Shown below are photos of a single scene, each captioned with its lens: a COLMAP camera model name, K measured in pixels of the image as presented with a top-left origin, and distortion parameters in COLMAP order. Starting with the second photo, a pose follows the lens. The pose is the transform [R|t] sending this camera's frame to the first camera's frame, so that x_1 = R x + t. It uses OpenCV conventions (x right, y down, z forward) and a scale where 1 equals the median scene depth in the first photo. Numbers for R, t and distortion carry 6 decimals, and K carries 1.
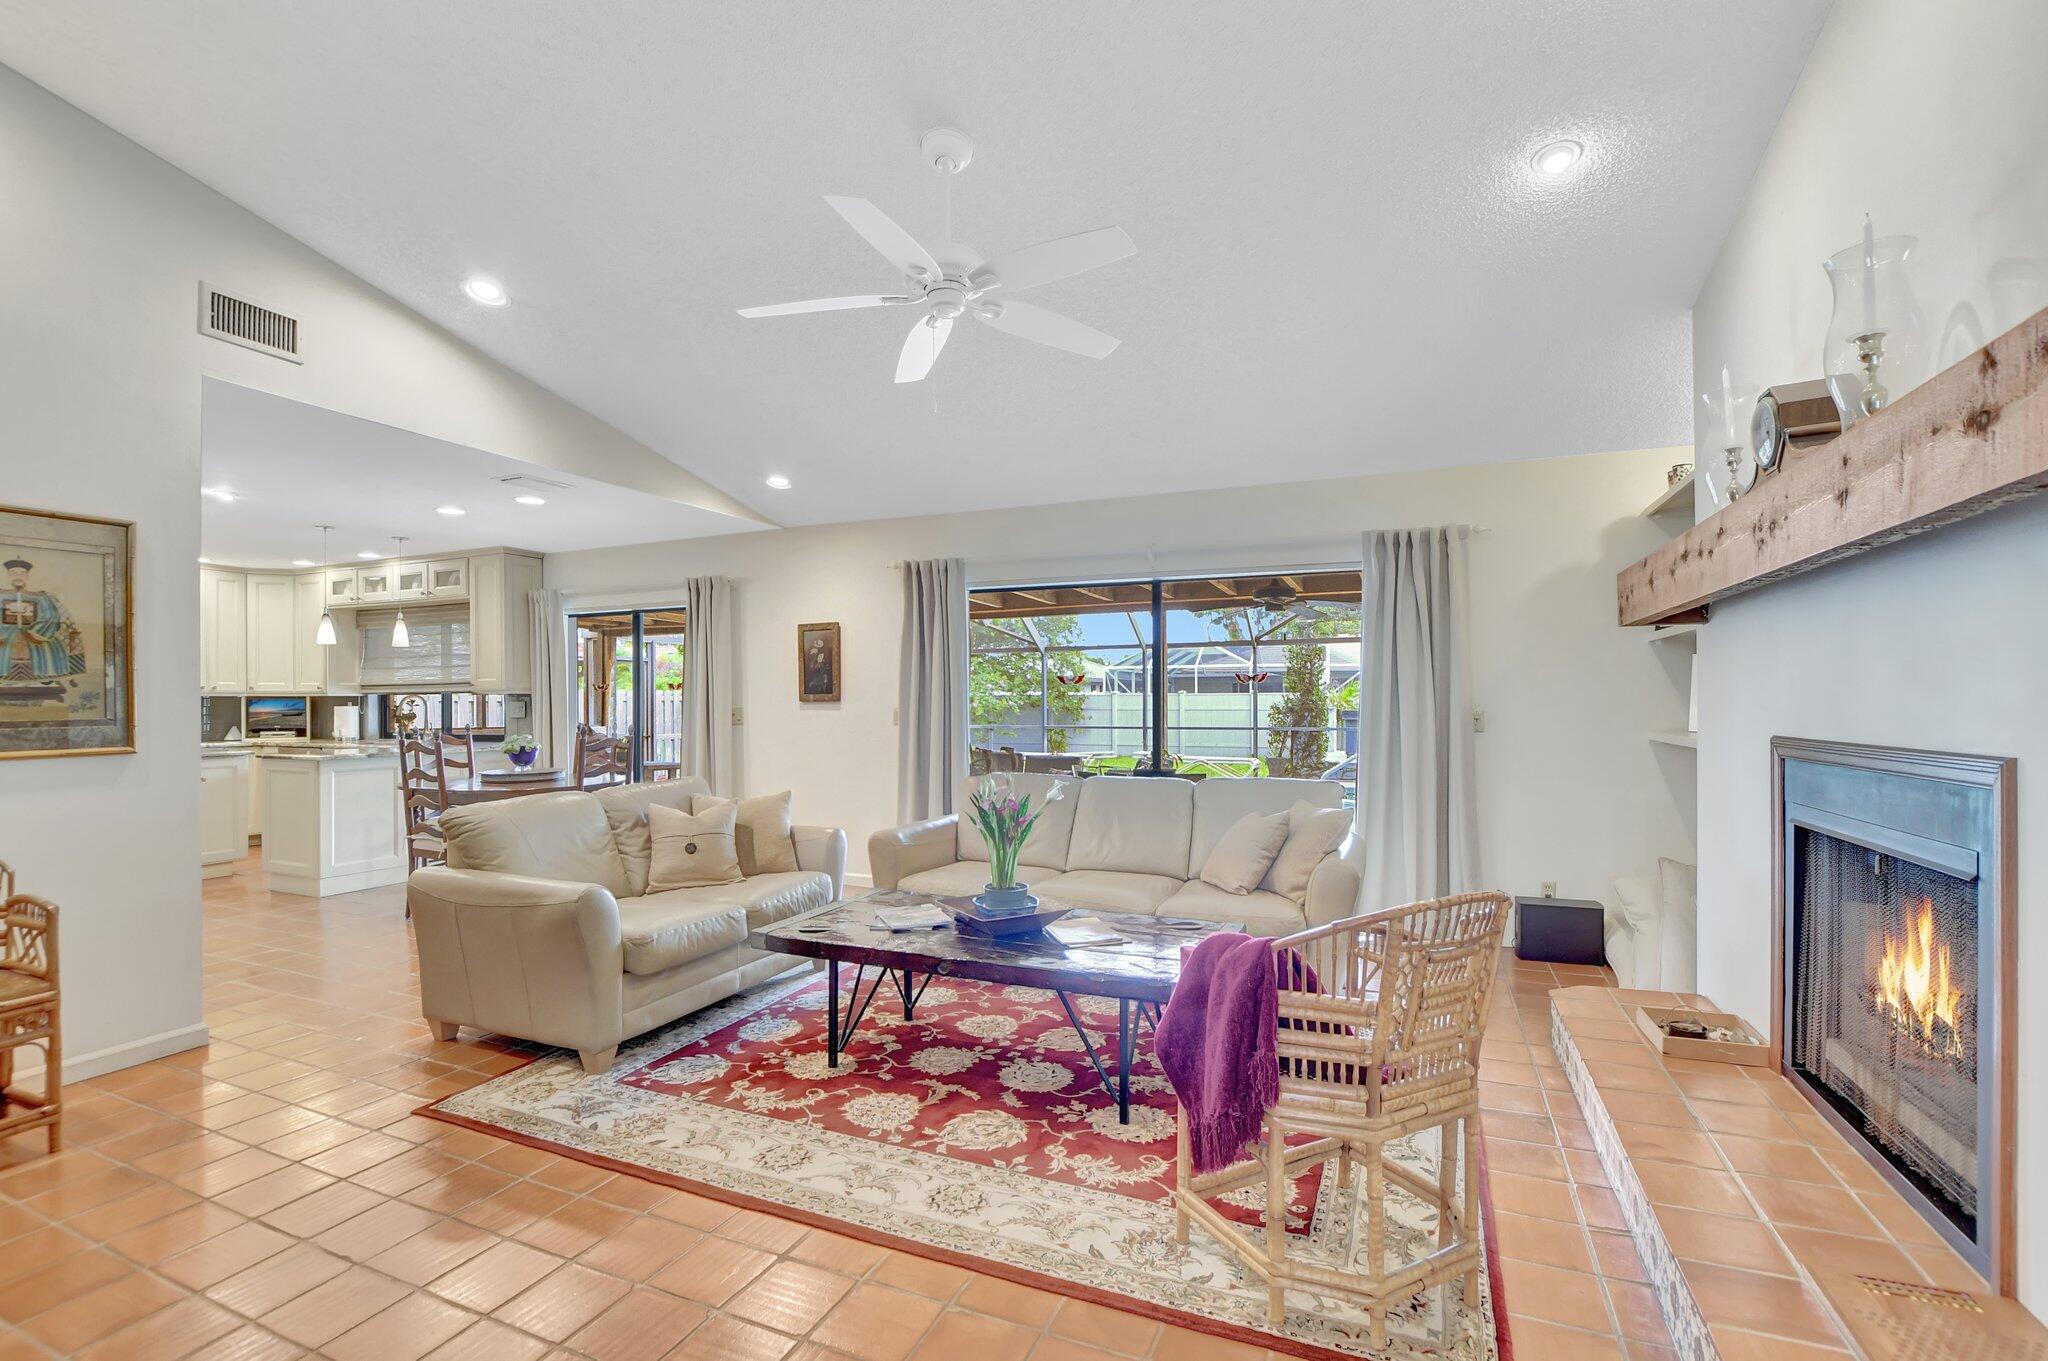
lens RADIAL K [[933.1, 0, 1027.1], [0, 933.1, 687.2], [0, 0, 1]] dist [-0.022916, -0.001639]
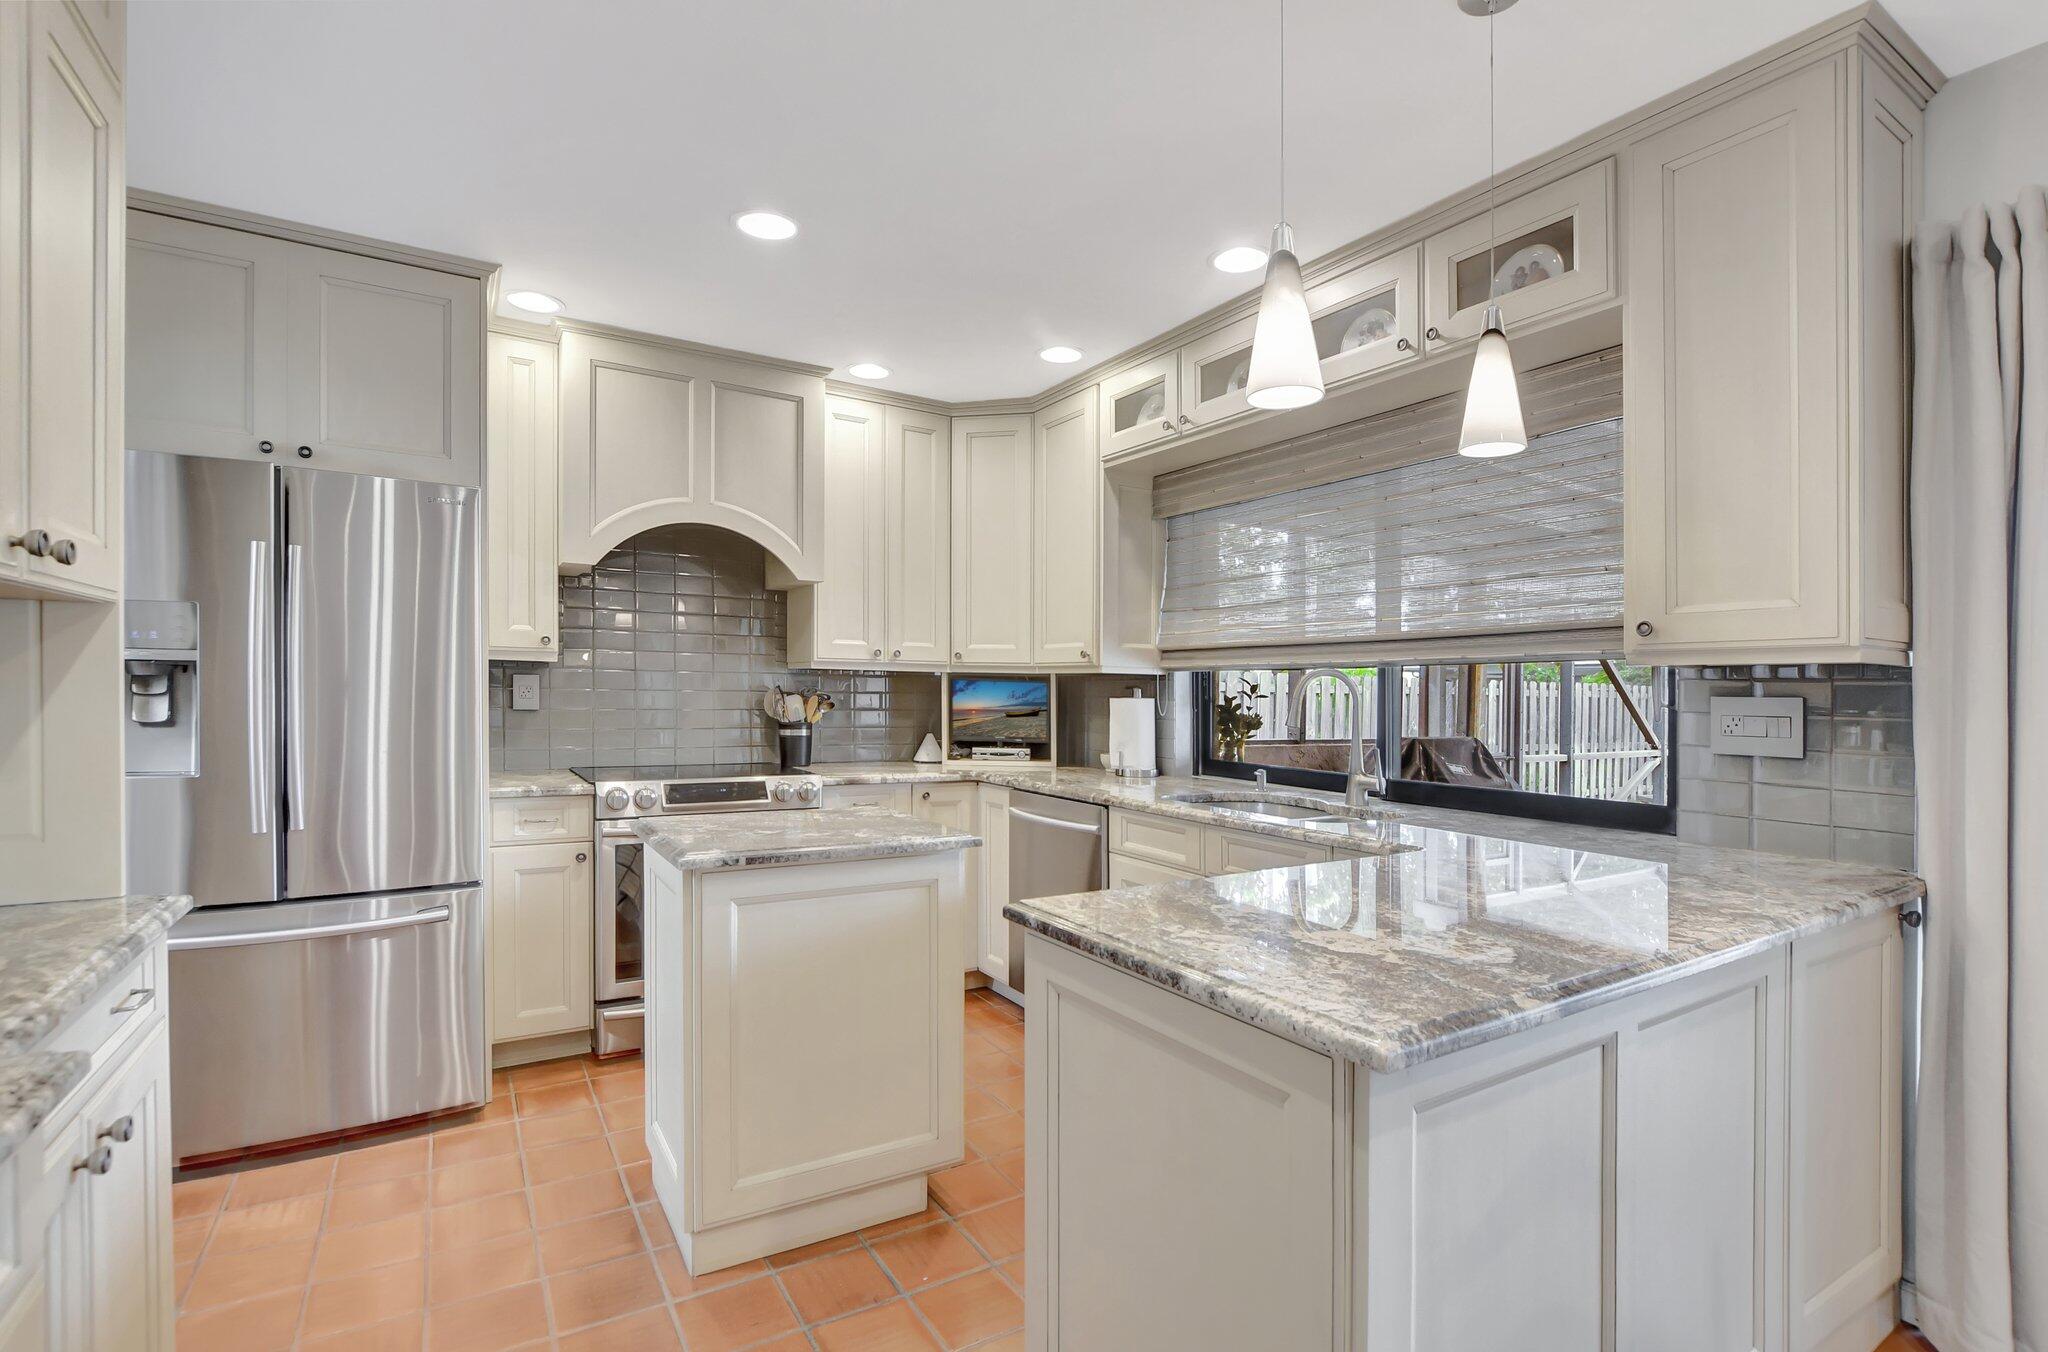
lens RADIAL K [[933.1, 0, 1009.5], [0, 933.1, 697.9], [0, 0, 1]] dist [-0.022916, -0.001639]
pose [[0.809845, 0.018831, -0.586342, -0.536829], [-0.008795, 0.999762, 0.019961, 0.012936], [0.586578, -0.011008, 0.809818, 0.619293]]
